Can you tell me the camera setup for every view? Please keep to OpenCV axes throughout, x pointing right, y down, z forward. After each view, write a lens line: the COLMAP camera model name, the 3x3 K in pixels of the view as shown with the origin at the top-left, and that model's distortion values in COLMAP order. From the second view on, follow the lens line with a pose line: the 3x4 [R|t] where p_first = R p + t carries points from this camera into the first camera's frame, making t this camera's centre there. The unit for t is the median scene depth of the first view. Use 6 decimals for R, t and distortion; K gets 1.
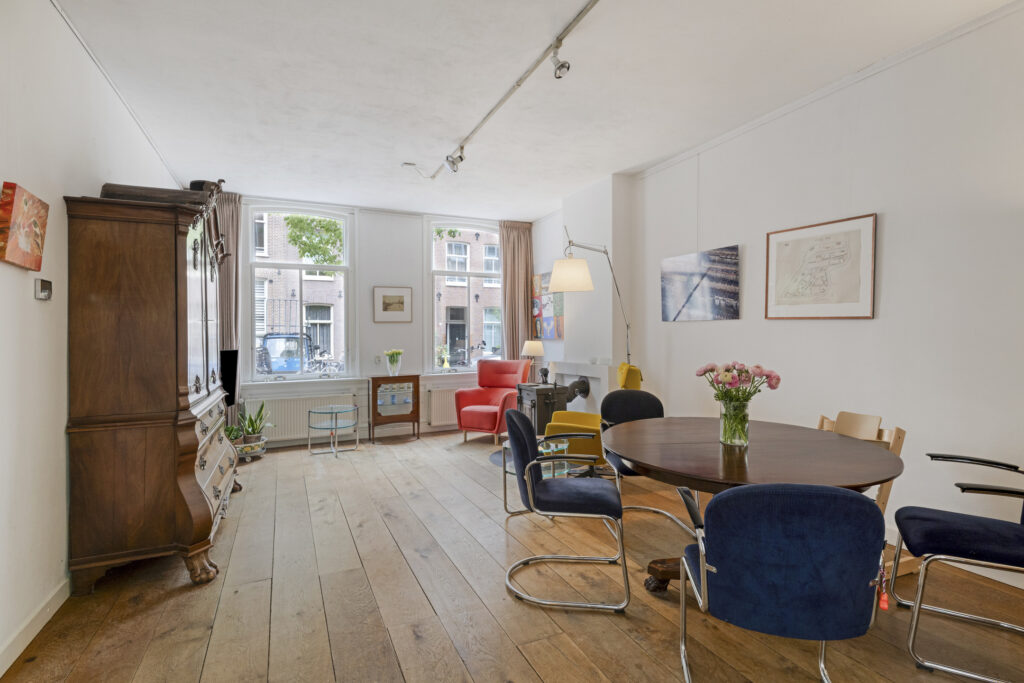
lens RADIAL K [[496.0, 0, 513.3], [0, 496.0, 337.5], [0, 0, 1]] dist [-0.001570, -0.000166]
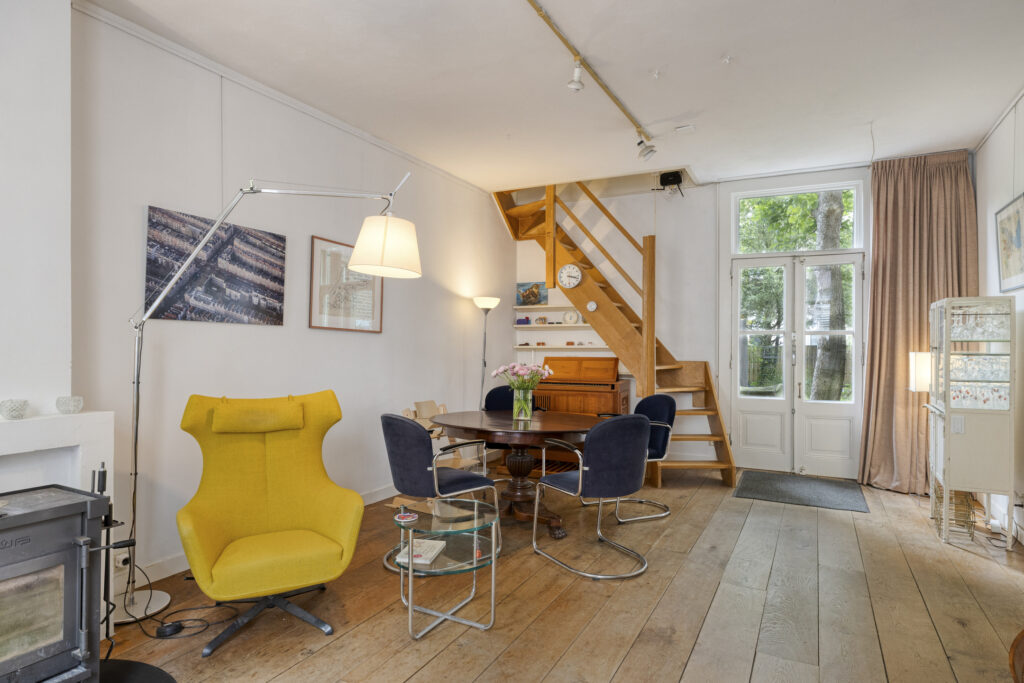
lens RADIAL K [[584.8, 0, 512.6], [0, 584.8, 346.0], [0, 0, 1]] dist [0.004080, 0.000773]
pose [[-0.620276, 0.007793, 0.784345, -0.542646], [0.006279, 0.999968, -0.004970, 0.004338], [-0.784359, 0.001842, -0.620305, 1.293912]]
